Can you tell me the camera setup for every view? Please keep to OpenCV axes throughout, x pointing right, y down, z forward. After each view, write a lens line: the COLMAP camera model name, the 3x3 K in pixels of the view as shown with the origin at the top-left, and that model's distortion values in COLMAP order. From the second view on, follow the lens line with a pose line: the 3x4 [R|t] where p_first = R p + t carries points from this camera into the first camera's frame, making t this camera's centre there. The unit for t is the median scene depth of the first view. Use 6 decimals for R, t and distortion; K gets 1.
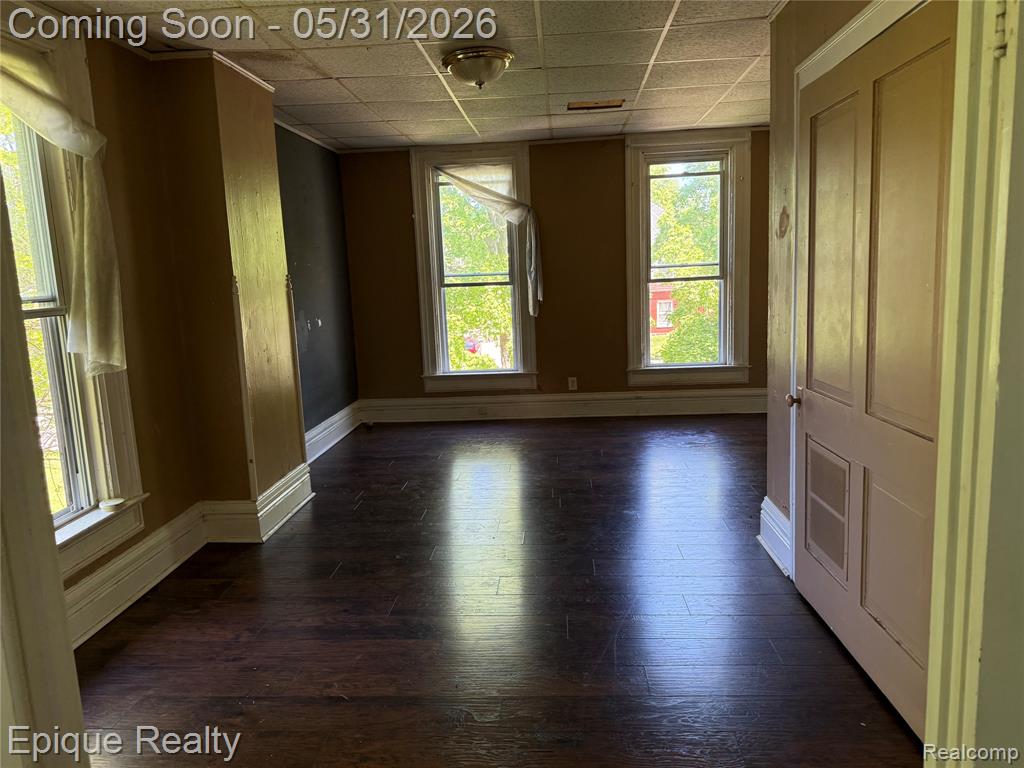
lens RADIAL K [[737.5, 0, 517.2], [0, 737.5, 385.5], [0, 0, 1]] dist [0.041158, -0.051645]
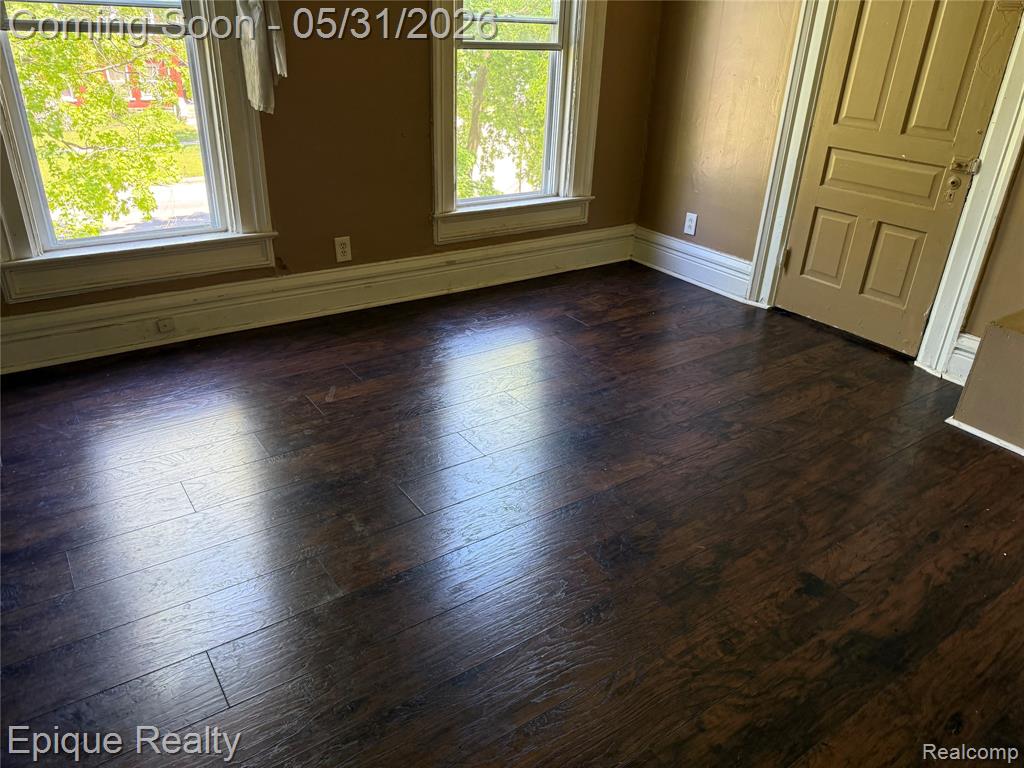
lens RADIAL K [[730.0, 0, 512.0], [0, 730.0, 384.0], [0, 0, 1]] dist [0.147917, -0.275165]
pose [[0.781087, -0.207506, 0.588934, -0.165595], [0.024613, 0.952666, 0.303020, -0.068958], [-0.623936, -0.222190, 0.749223, 0.512448]]
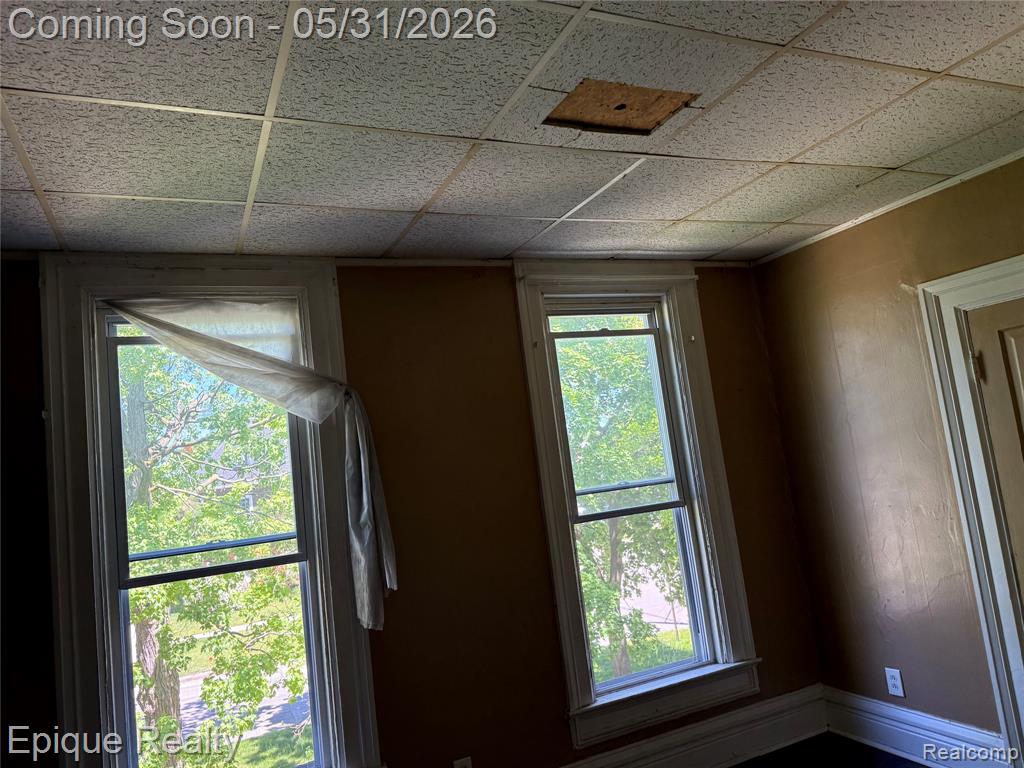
lens RADIAL K [[711.0, 0, 505.2], [0, 711.0, 380.1], [0, 0, 1]] dist [0.088295, -0.092087]
pose [[0.881915, -0.005055, 0.471381, -0.106224], [0.149450, 0.951359, -0.269406, -0.107408], [-0.447091, 0.308042, 0.839774, 0.565837]]
